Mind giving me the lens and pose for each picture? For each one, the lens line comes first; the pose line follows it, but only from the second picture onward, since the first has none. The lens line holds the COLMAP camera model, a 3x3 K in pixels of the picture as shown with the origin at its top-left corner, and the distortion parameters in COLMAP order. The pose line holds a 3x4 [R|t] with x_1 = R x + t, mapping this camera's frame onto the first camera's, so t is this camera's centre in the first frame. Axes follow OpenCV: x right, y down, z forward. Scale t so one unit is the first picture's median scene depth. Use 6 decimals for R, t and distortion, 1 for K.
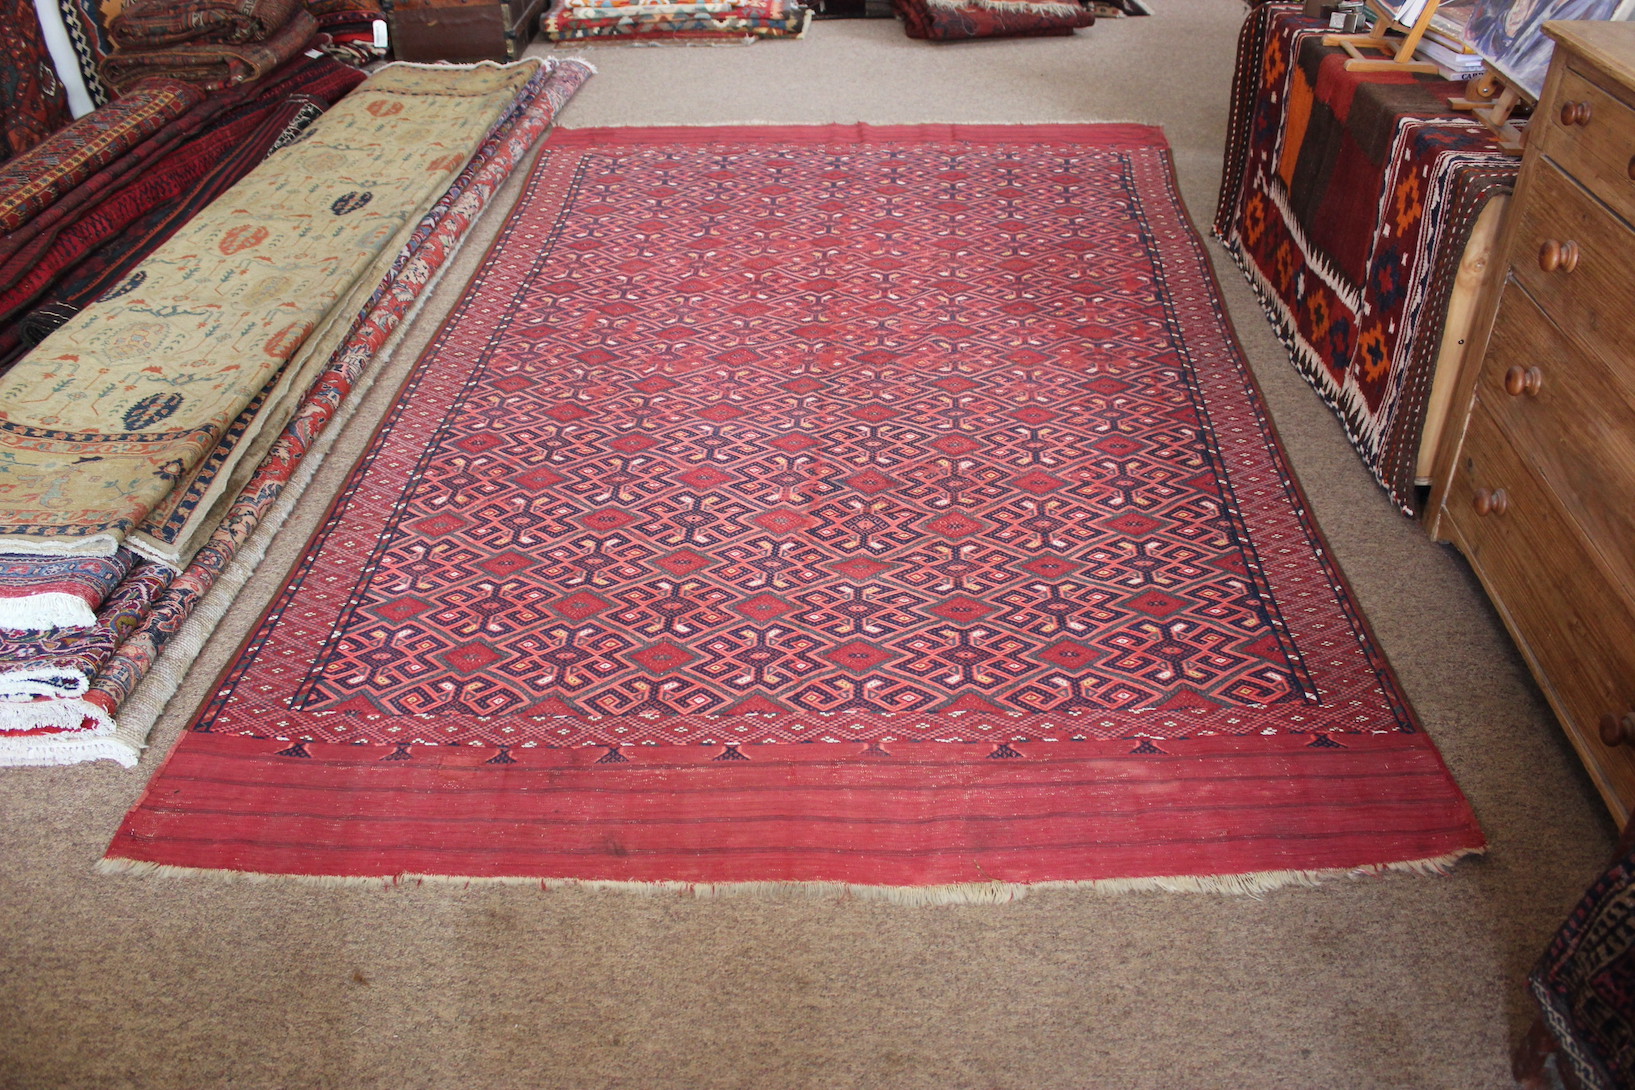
lens RADIAL K [[1340.9, 0, 816.7], [0, 1340.9, 544.1], [0, 0, 1]] dist [-0.167458, 0.139889]
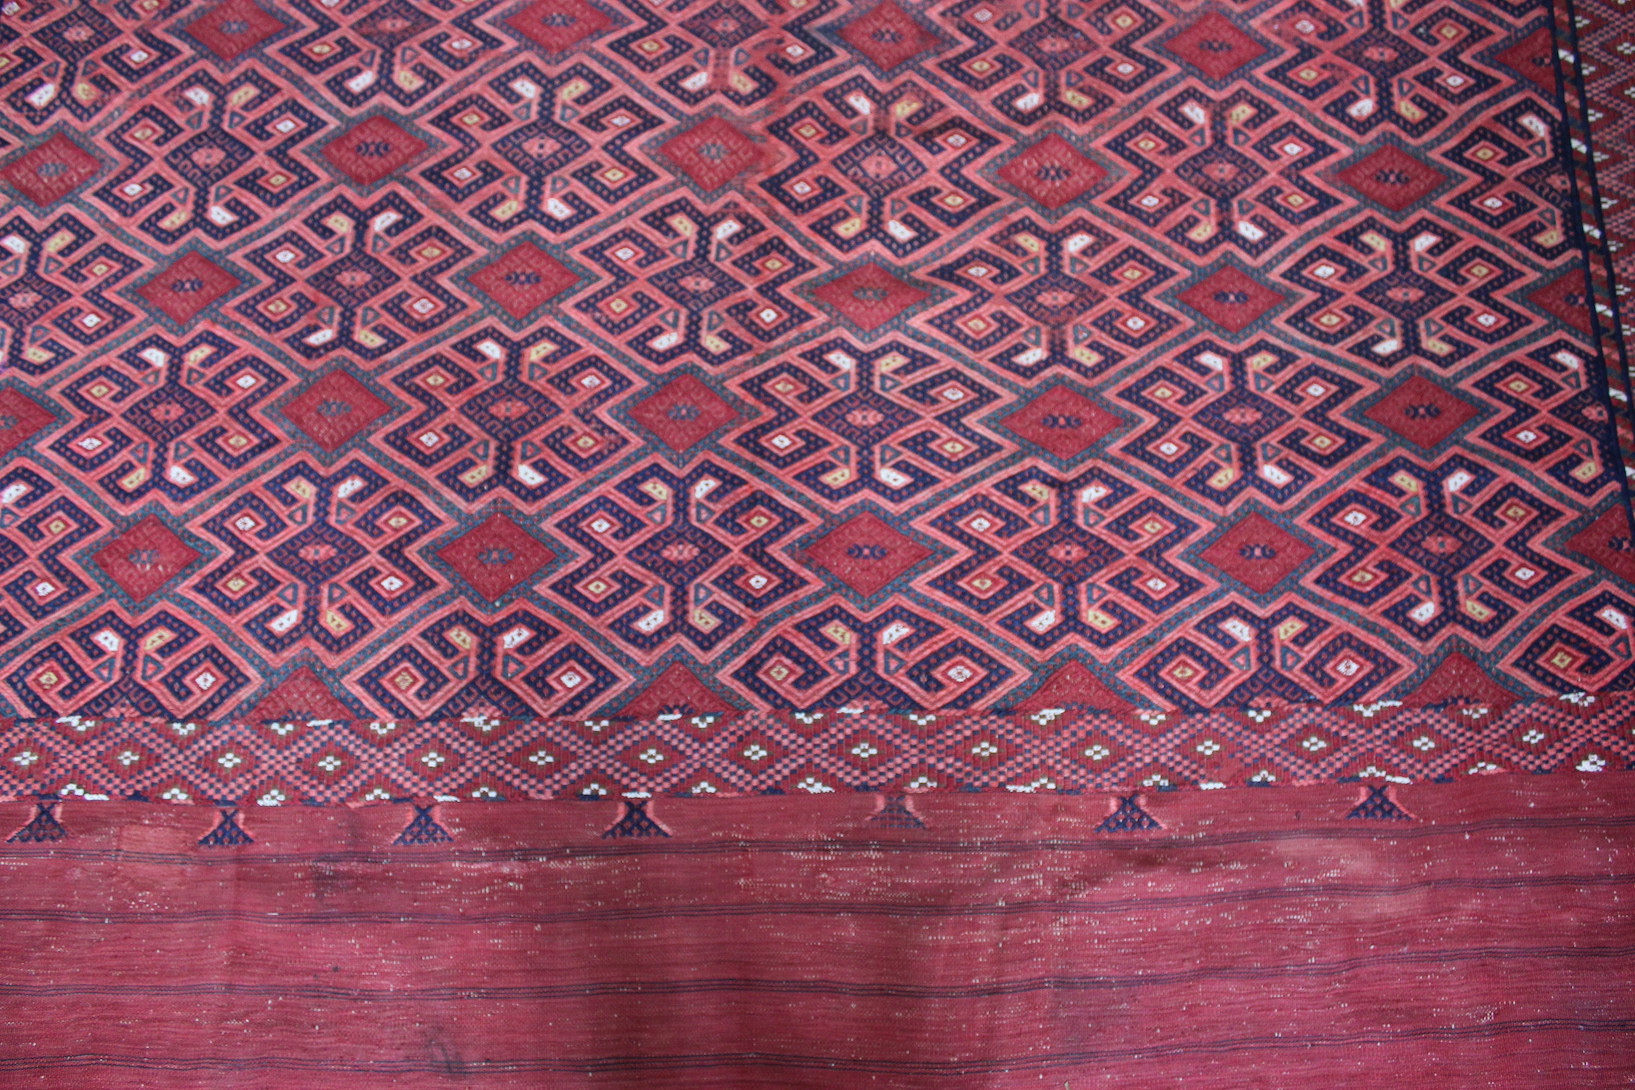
lens RADIAL K [[1340.9, 0, 818.7], [0, 1340.9, 548.3], [0, 0, 1]] dist [-0.167458, 0.139889]
pose [[0.999494, -0.010951, 0.029855, -0.003125], [-0.010755, 0.767080, 0.641461, -0.236485], [-0.029926, -0.641458, 0.766575, 0.546649]]
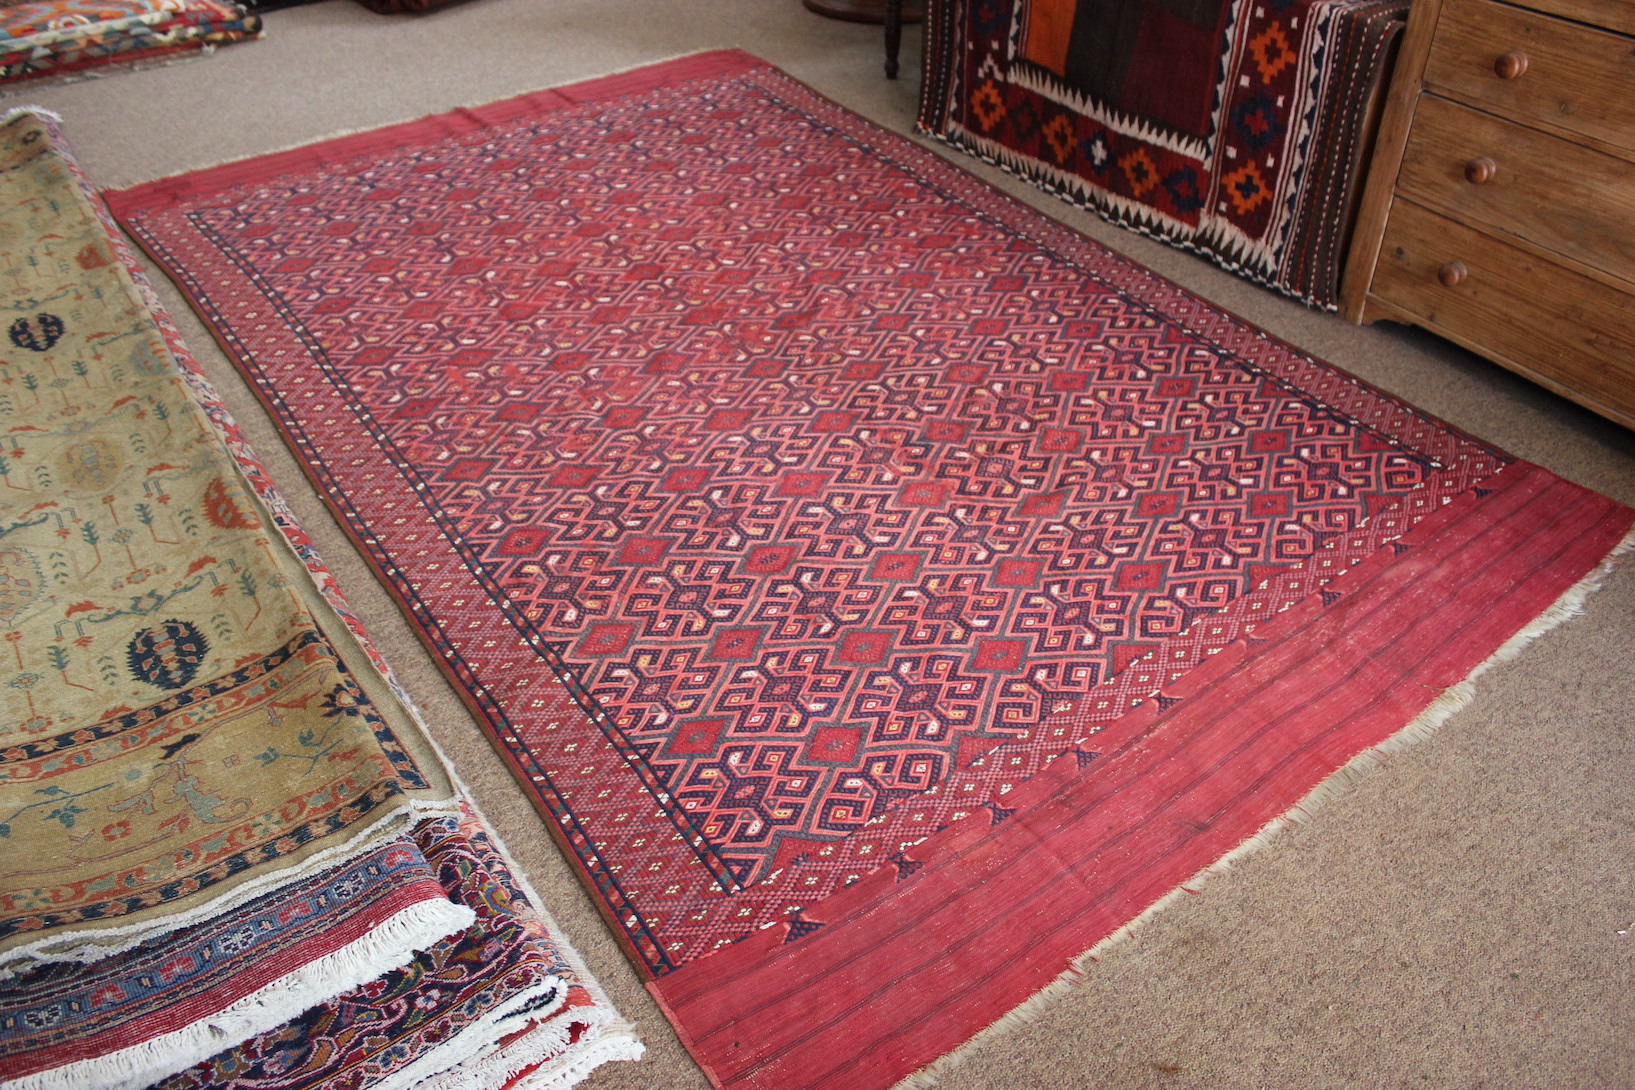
lens RADIAL K [[1340.9, 0, 824.2], [0, 1340.9, 546.1], [0, 0, 1]] dist [-0.167458, 0.139889]
pose [[0.793599, -0.356347, 0.493170, -0.598274], [0.335137, 0.932518, 0.134509, -0.142558], [-0.507823, 0.058533, 0.859471, 0.229005]]
